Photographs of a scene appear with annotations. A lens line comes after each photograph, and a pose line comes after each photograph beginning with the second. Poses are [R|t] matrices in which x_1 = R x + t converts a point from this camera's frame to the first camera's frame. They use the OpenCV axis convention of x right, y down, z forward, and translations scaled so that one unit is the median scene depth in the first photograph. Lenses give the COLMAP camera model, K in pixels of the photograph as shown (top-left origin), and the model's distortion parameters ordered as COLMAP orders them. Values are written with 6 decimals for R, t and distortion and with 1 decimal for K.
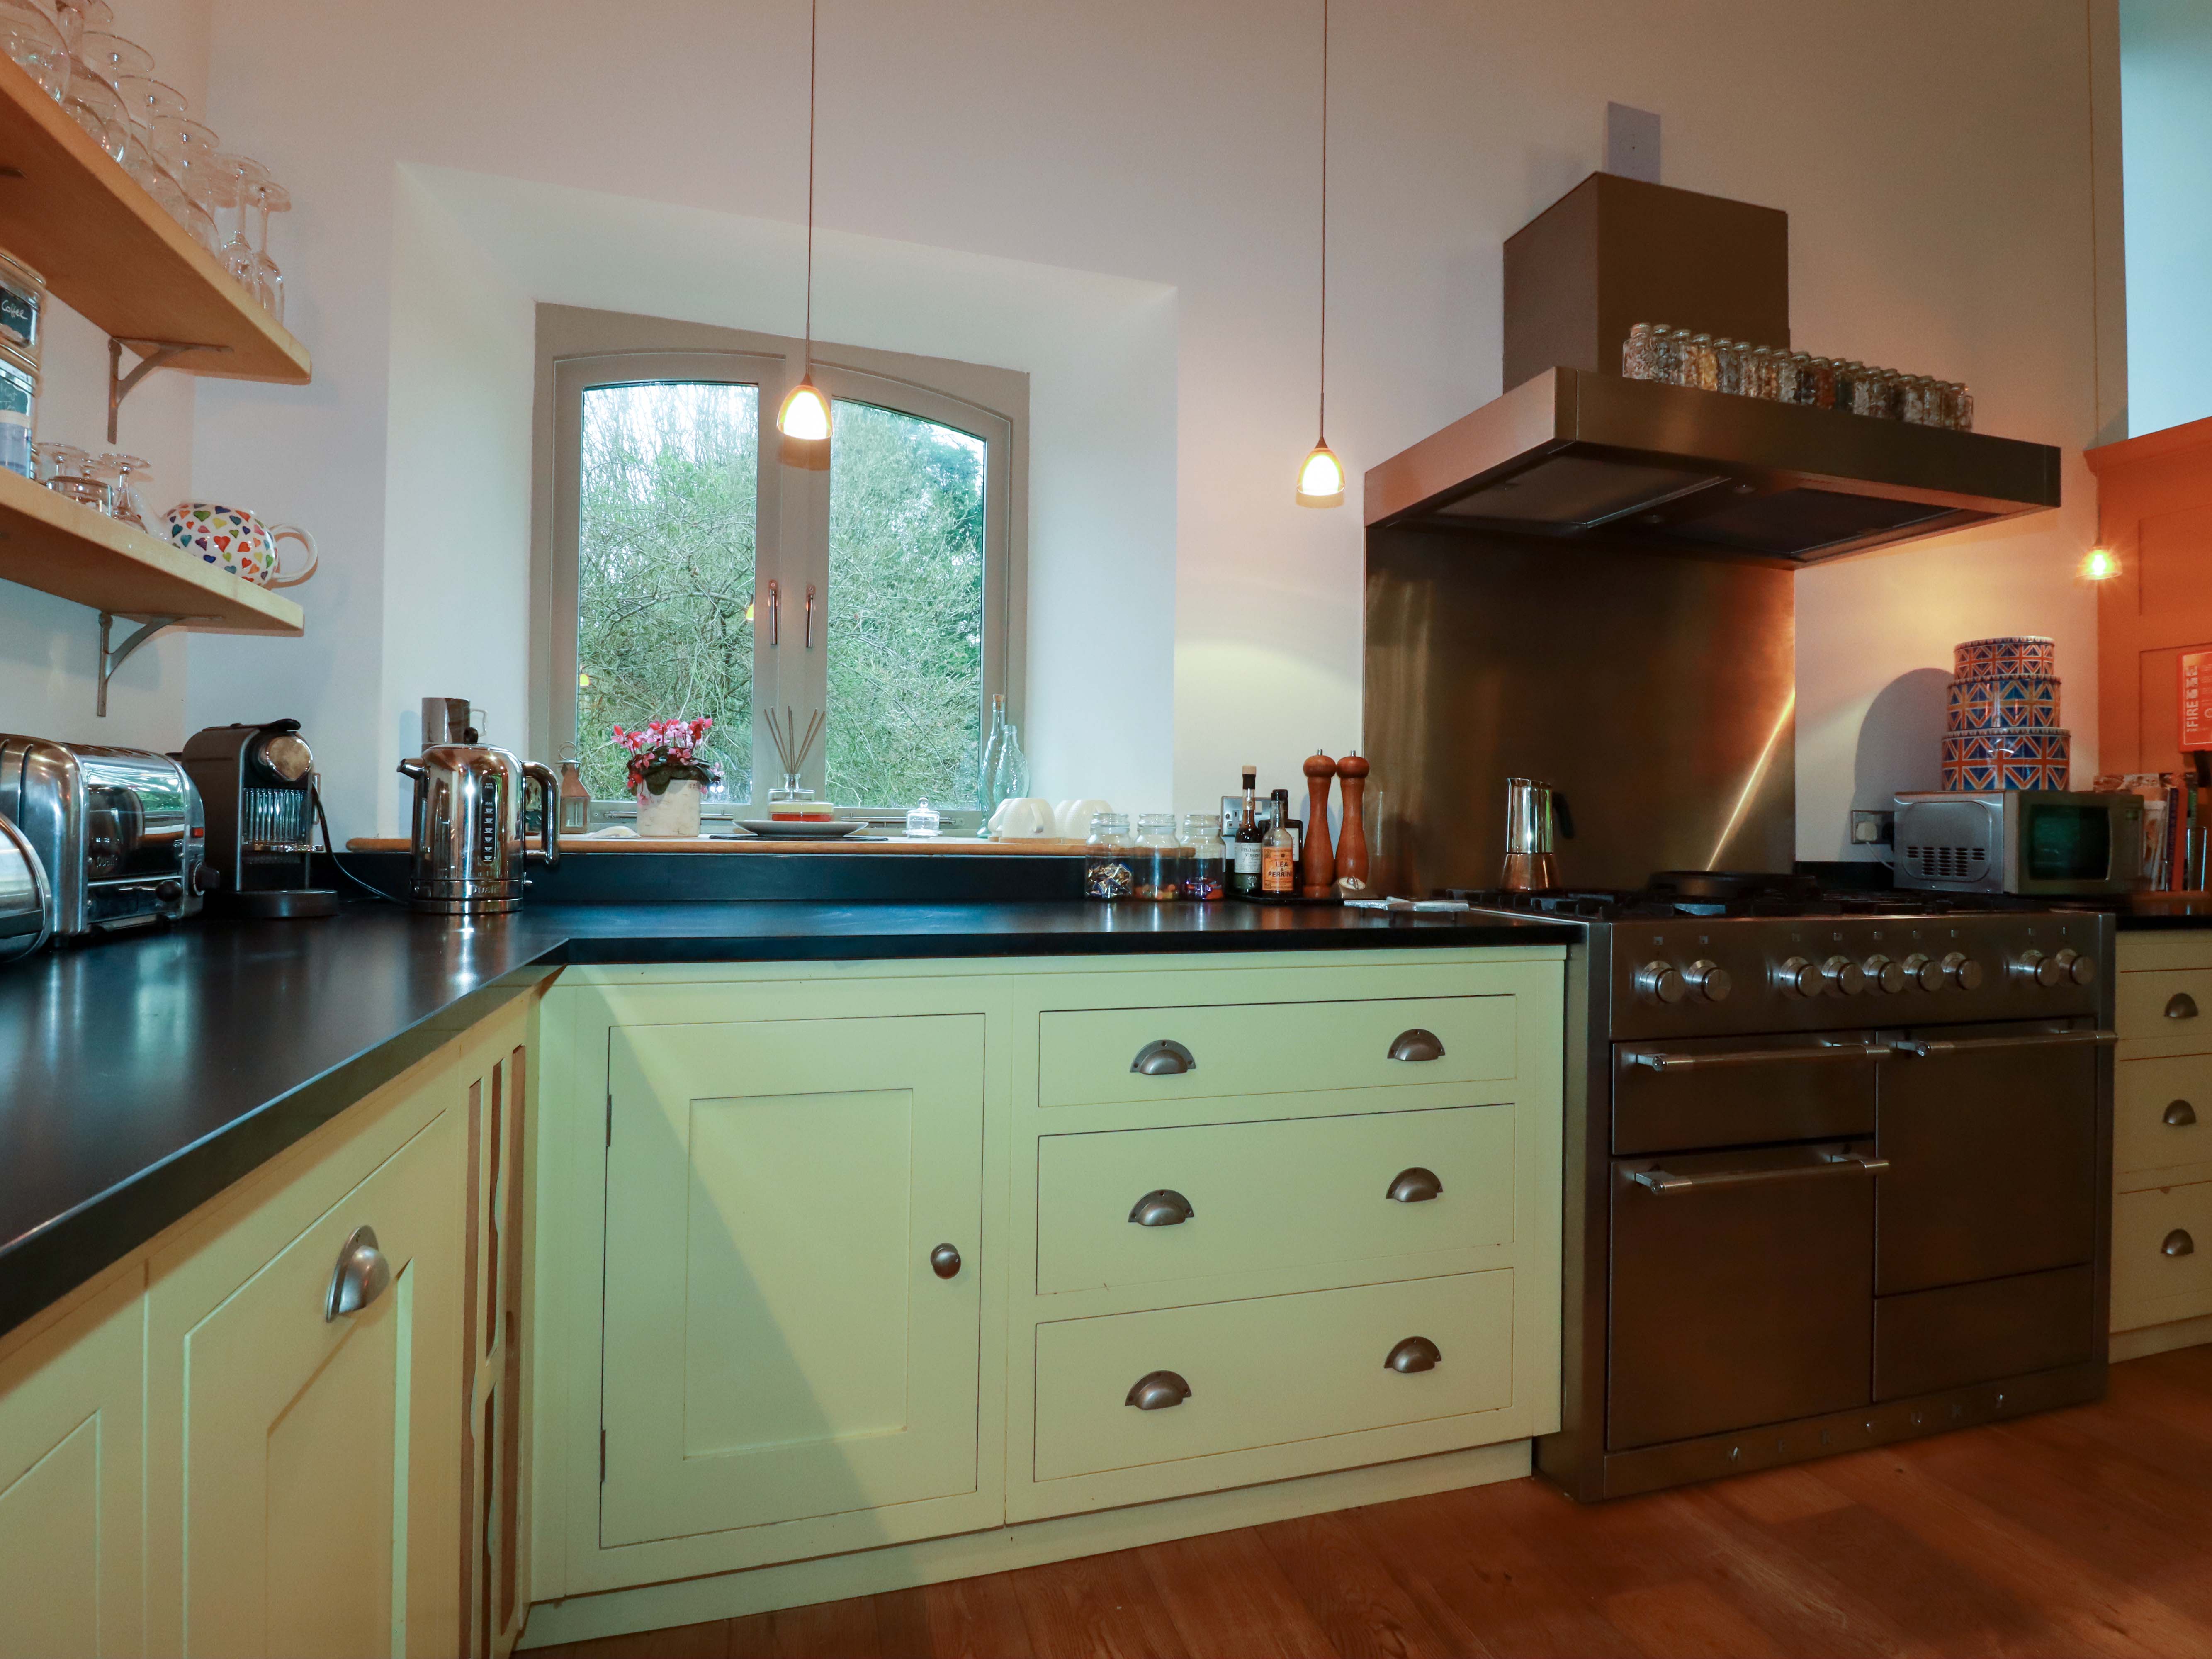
lens RADIAL K [[1152.0, 0, 1106.0], [0, 1152.0, 829.5], [0, 0, 1]] dist [-0.000728, -0.002532]
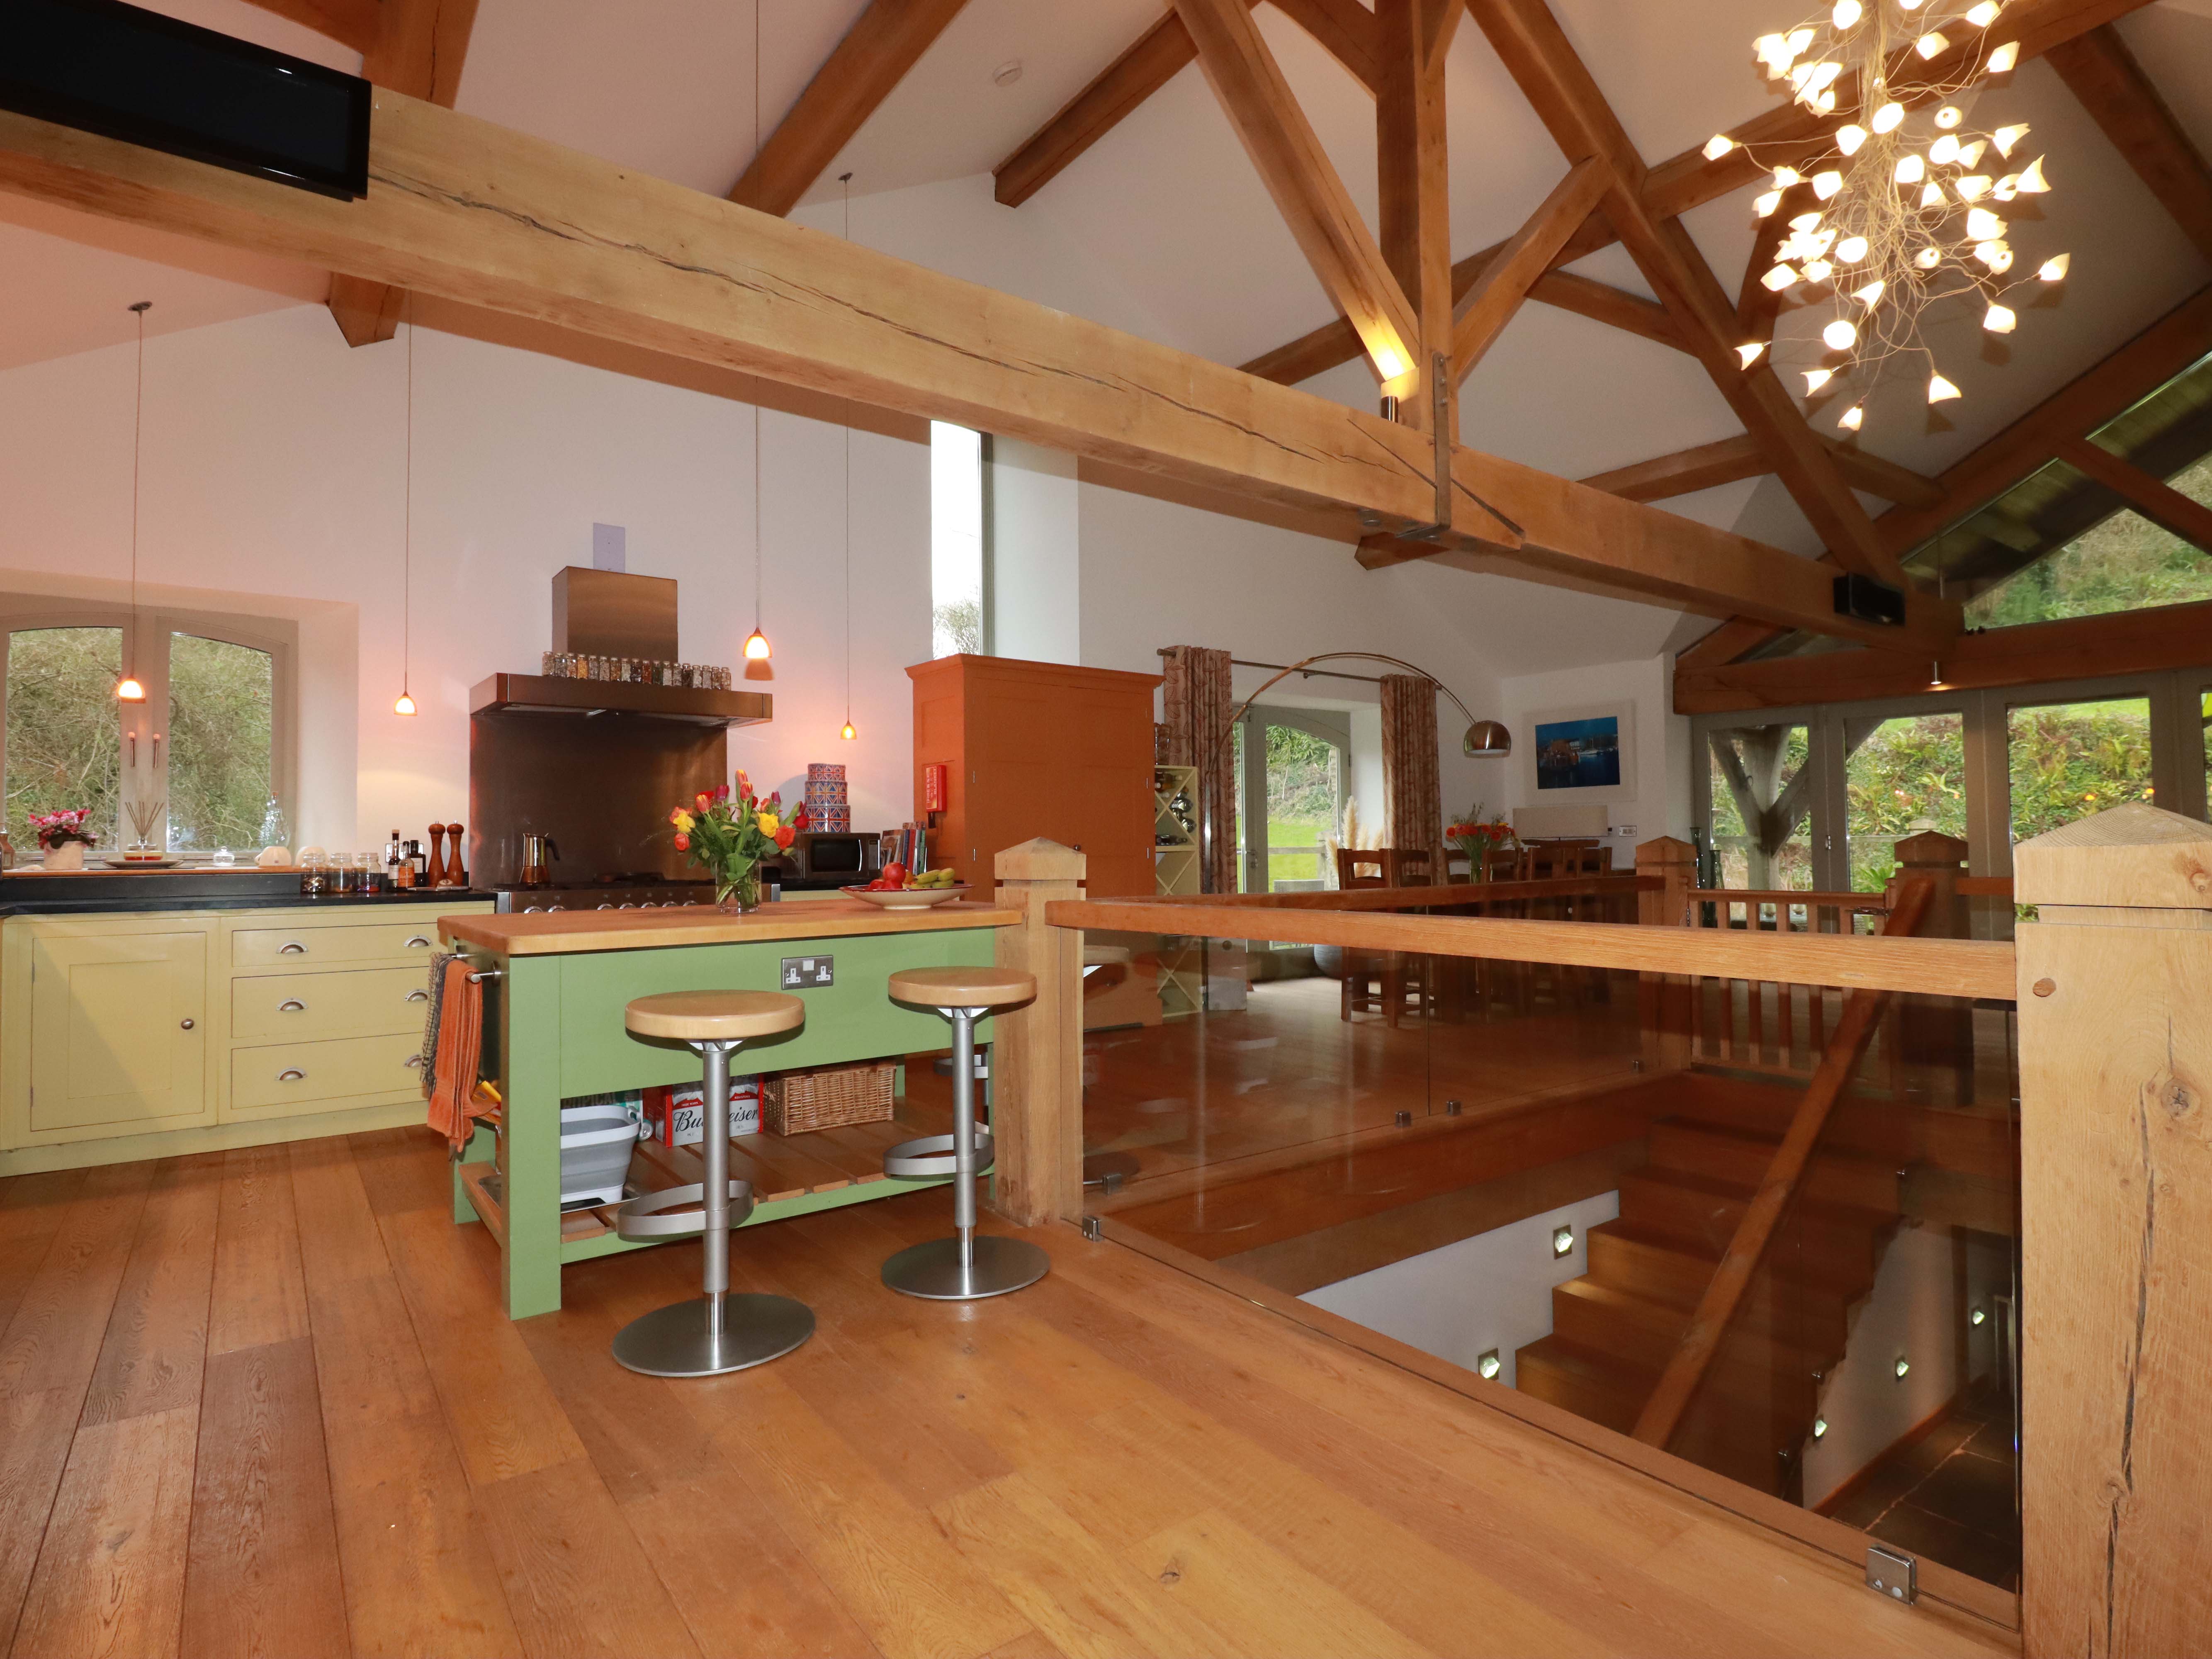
lens RADIAL K [[1152.0, 0, 1106.0], [0, 1152.0, 829.5], [0, 0, 1]] dist [-0.000728, -0.002532]
pose [[0.935942, -0.015943, 0.351792, 0.621620], [0.023135, 0.999600, -0.016248, 0.011524], [-0.351392, 0.023345, 0.935937, -1.526229]]
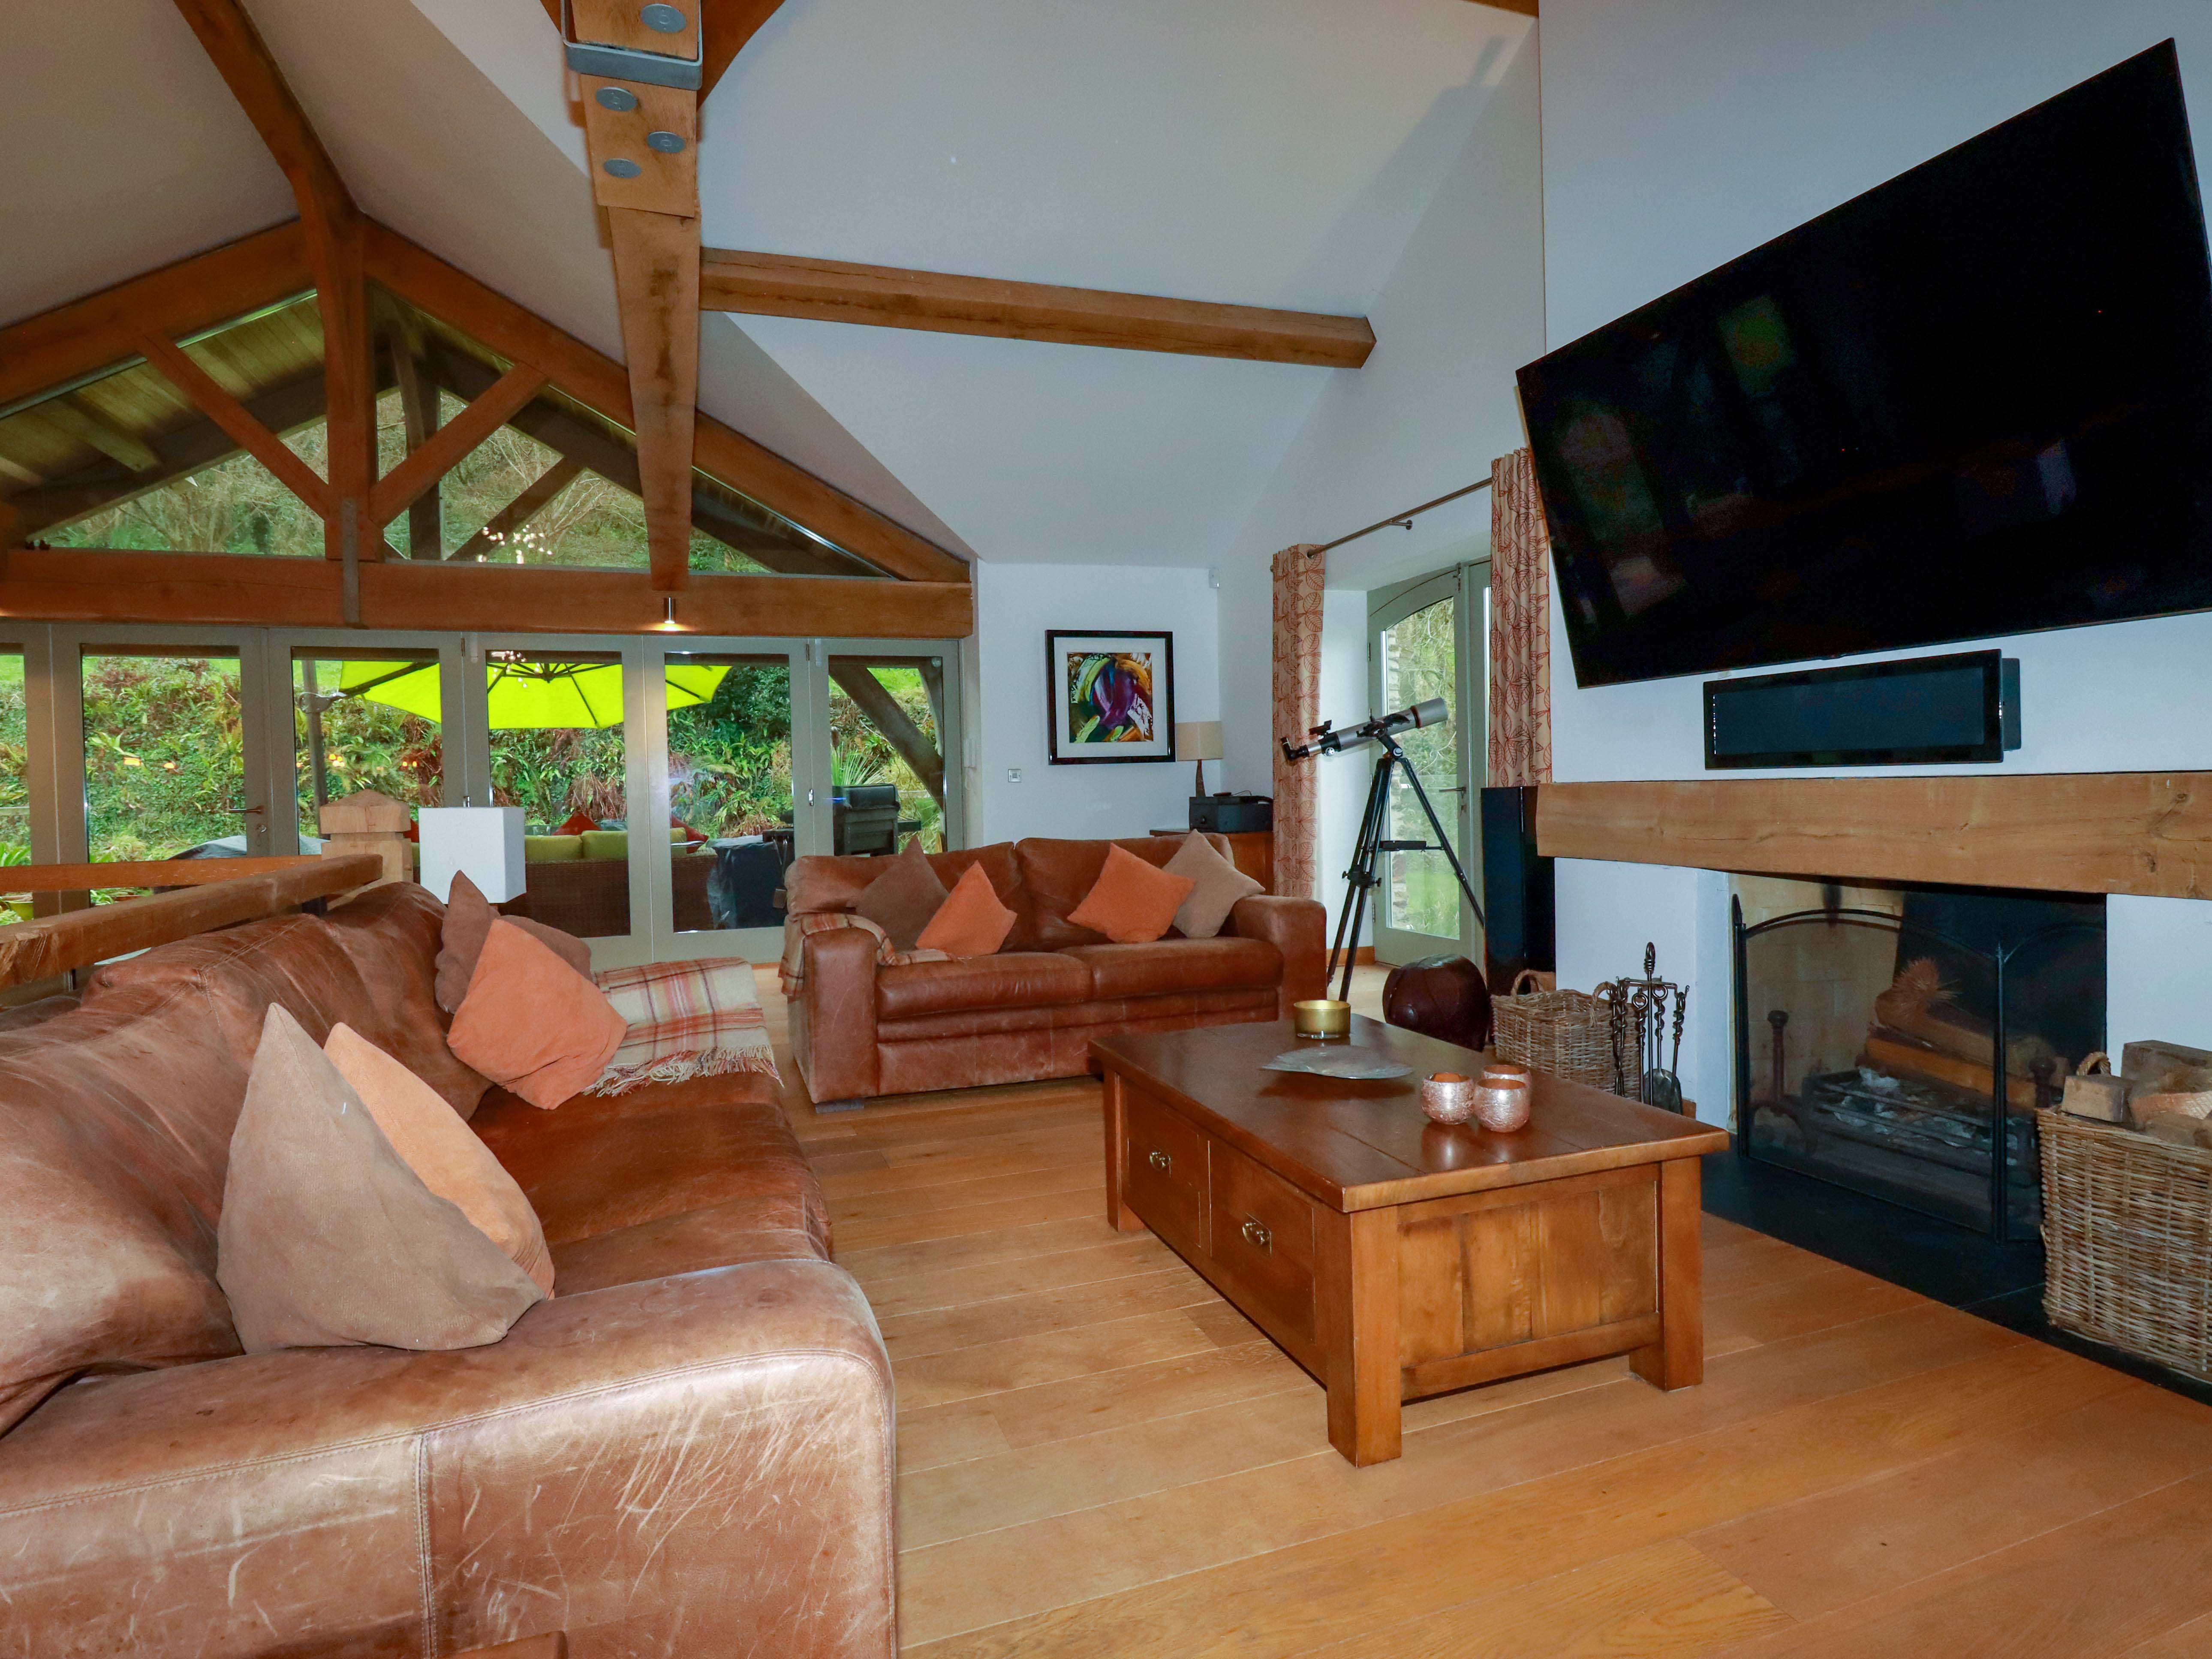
lens RADIAL K [[1179.2, 0, 1114.2], [0, 1179.2, 845.4], [0, 0, 1]] dist [-0.004224, -0.002853]
pose [[-0.071355, -0.053282, 0.996027, 1.327630], [0.019100, 0.998316, 0.054773, 0.022020], [-0.997268, 0.022933, -0.070217, -1.549529]]
